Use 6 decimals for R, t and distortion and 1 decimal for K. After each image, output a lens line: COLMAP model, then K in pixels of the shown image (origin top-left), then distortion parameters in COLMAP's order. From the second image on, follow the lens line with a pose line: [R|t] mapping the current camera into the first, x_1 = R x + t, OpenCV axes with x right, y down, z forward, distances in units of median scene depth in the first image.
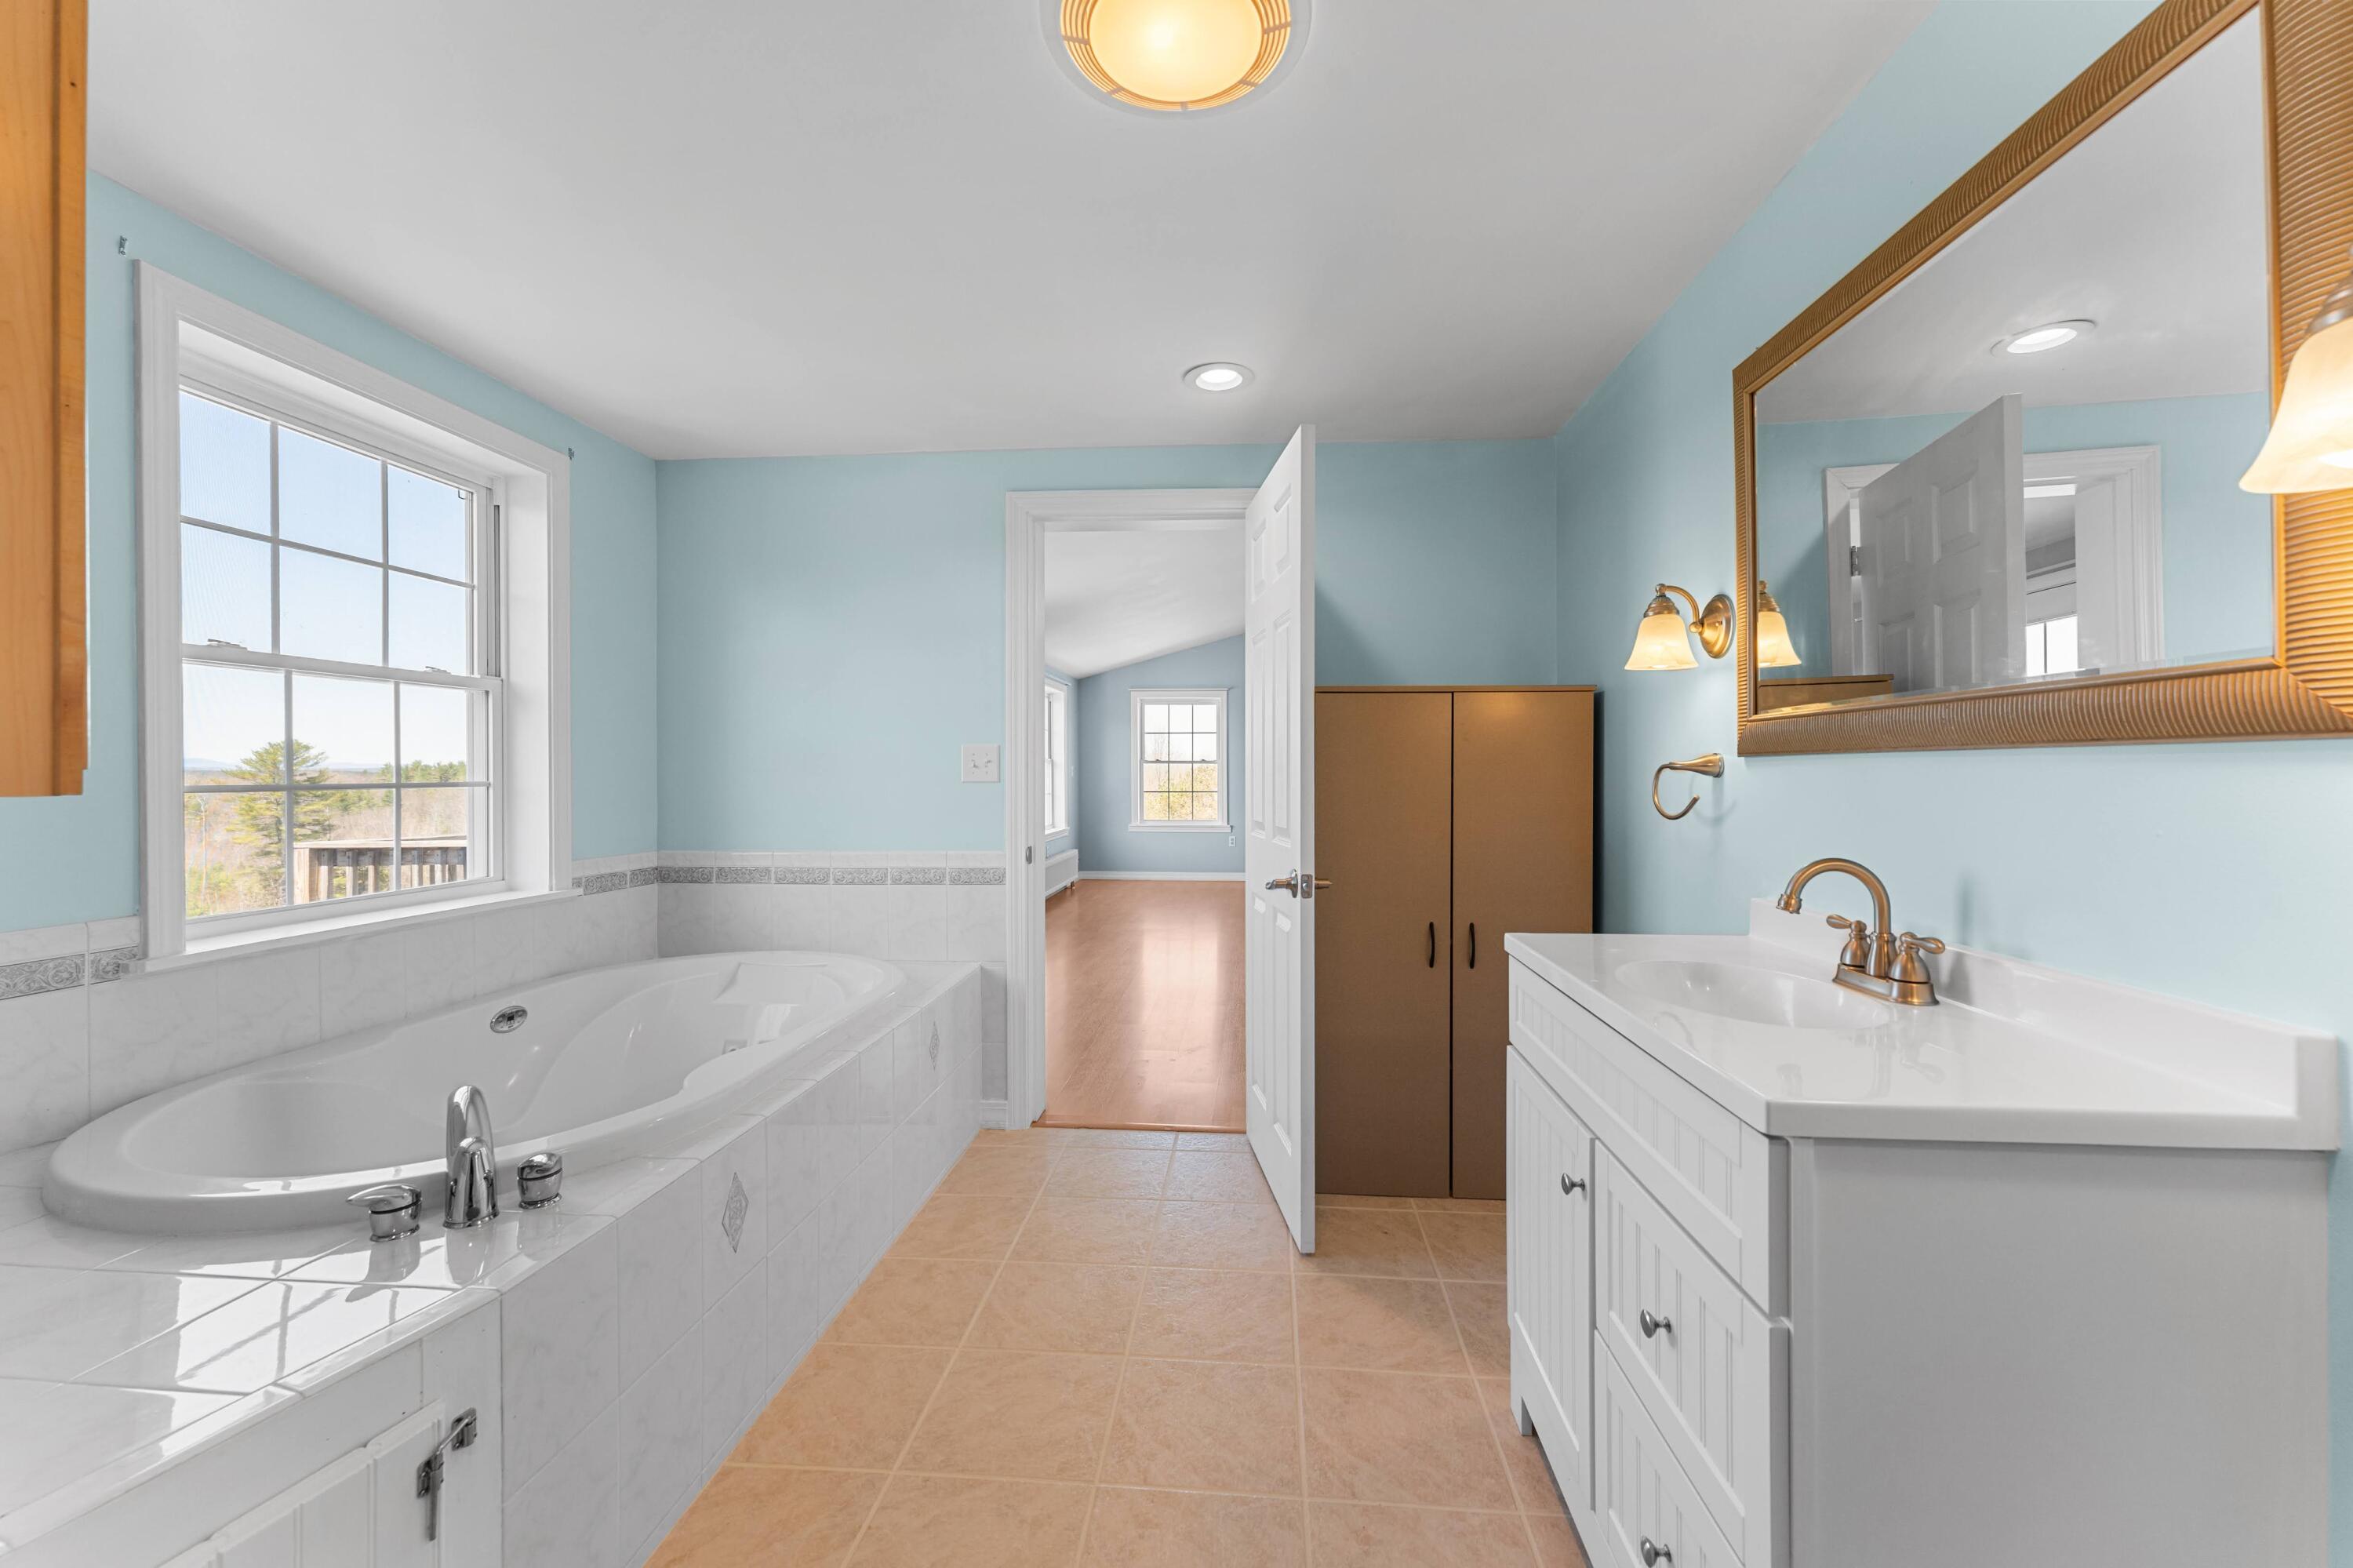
lens RADIAL K [[944.2, 0, 1178.4], [0, 944.2, 776.2], [0, 0, 1]] dist [0.003225, -0.000280]
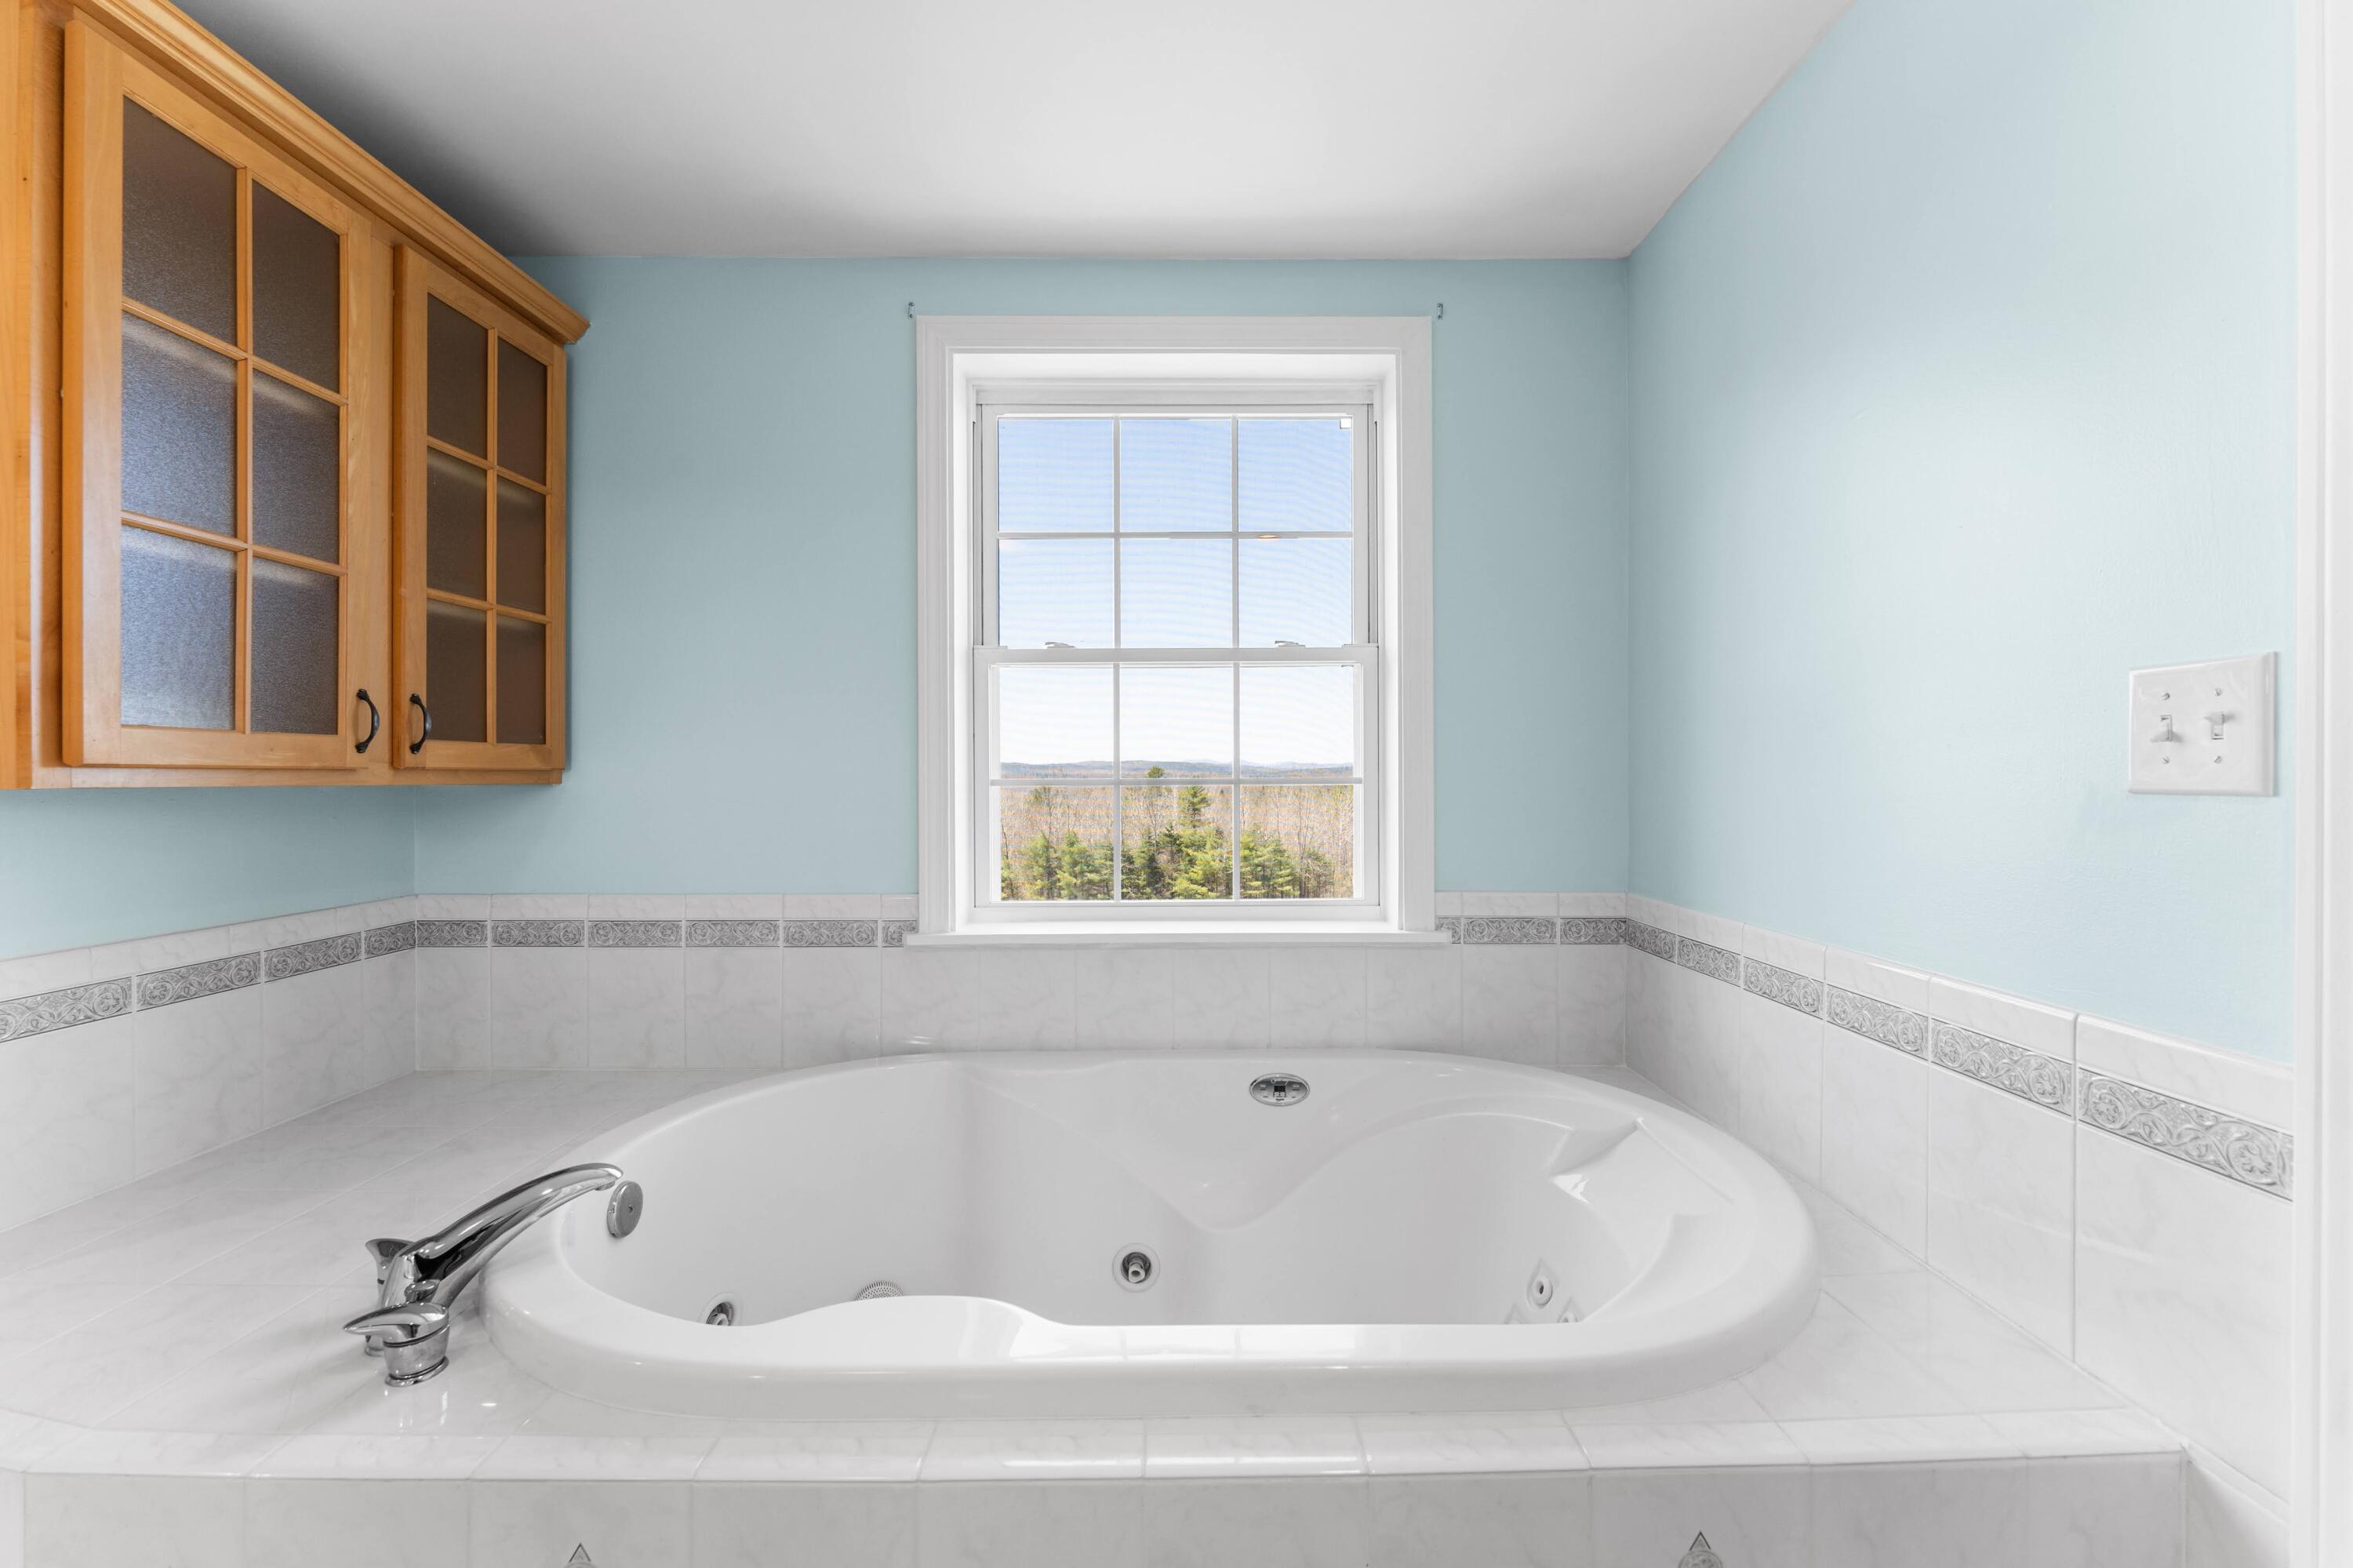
lens RADIAL K [[944.2, 0, 1187.2], [0, 944.2, 780.4], [0, 0, 1]] dist [0.003225, -0.000280]
pose [[0.100534, 0.004331, -0.994924, 0.037645], [0.000015, 0.999991, 0.004355, 0.004423], [0.994934, -0.000452, 0.100533, 0.783513]]
